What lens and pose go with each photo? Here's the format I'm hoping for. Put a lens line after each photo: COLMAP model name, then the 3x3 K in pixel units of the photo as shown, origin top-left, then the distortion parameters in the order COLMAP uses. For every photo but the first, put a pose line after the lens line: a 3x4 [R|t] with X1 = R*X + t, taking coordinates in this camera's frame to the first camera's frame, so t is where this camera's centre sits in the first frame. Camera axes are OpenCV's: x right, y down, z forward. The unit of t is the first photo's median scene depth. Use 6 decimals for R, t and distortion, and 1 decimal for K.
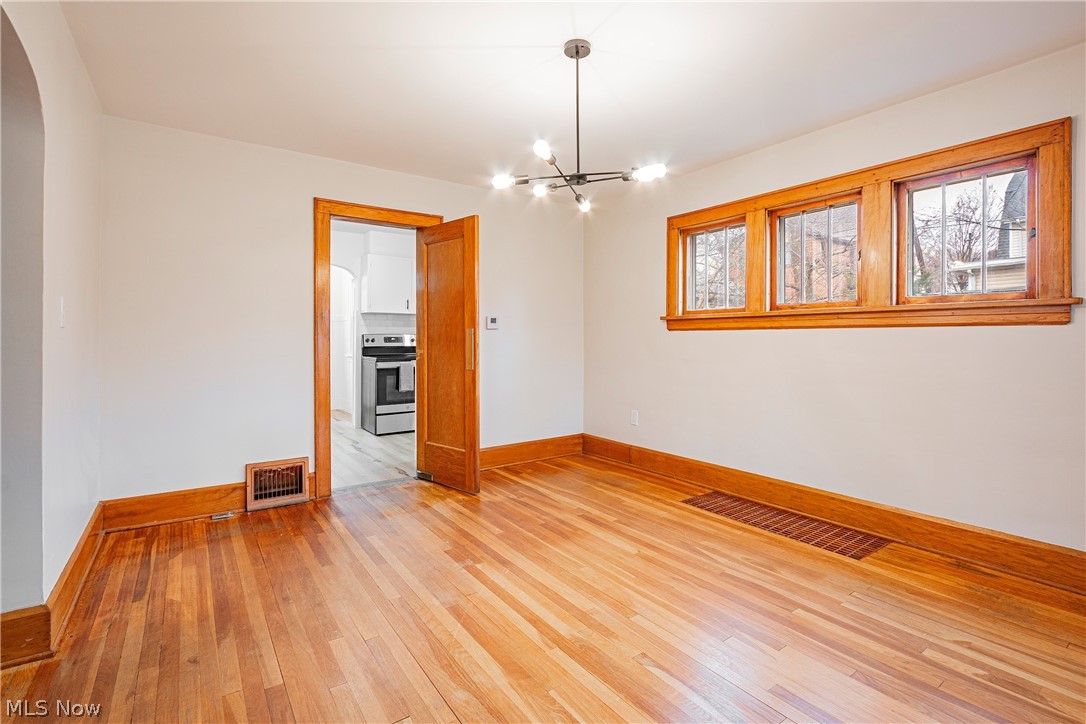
lens RADIAL K [[507.0, 0, 549.4], [0, 507.0, 336.4], [0, 0, 1]] dist [-0.011922, 0.000349]
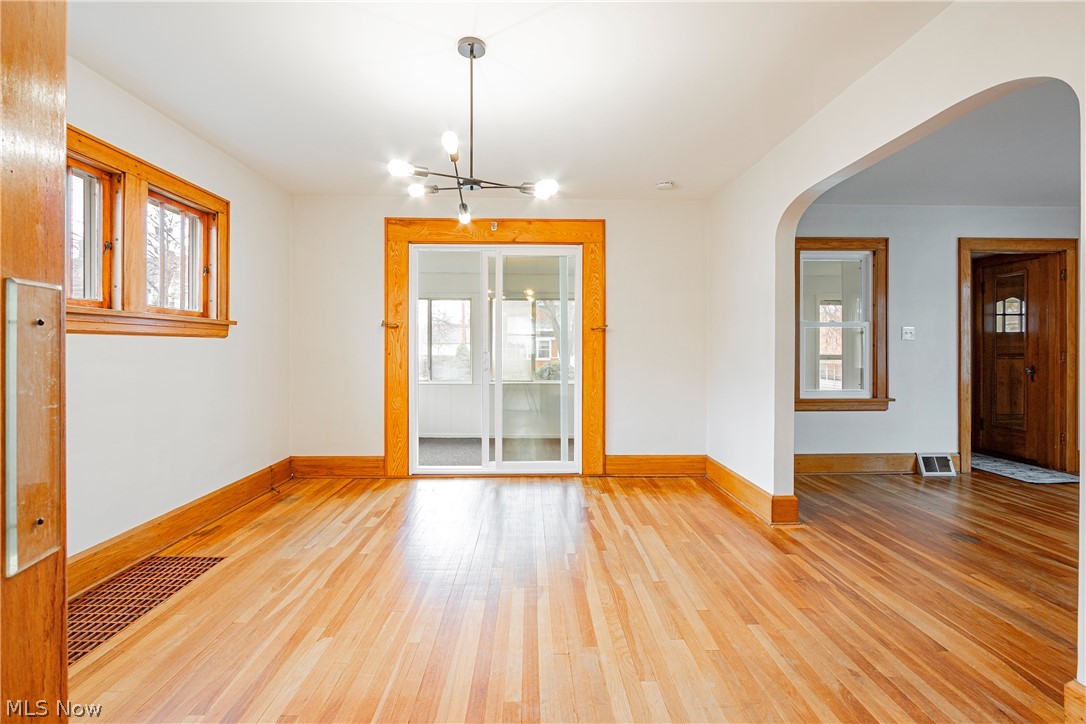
lens RADIAL K [[497.4, 0, 544.6], [0, 497.4, 345.2], [0, 0, 1]] dist [-0.012889, 0.000438]
pose [[-0.828656, 0.000129, 0.559759, -0.413232], [-0.004966, 0.999959, -0.007583, 0.003680], [-0.559737, -0.009063, -0.828621, 1.188782]]
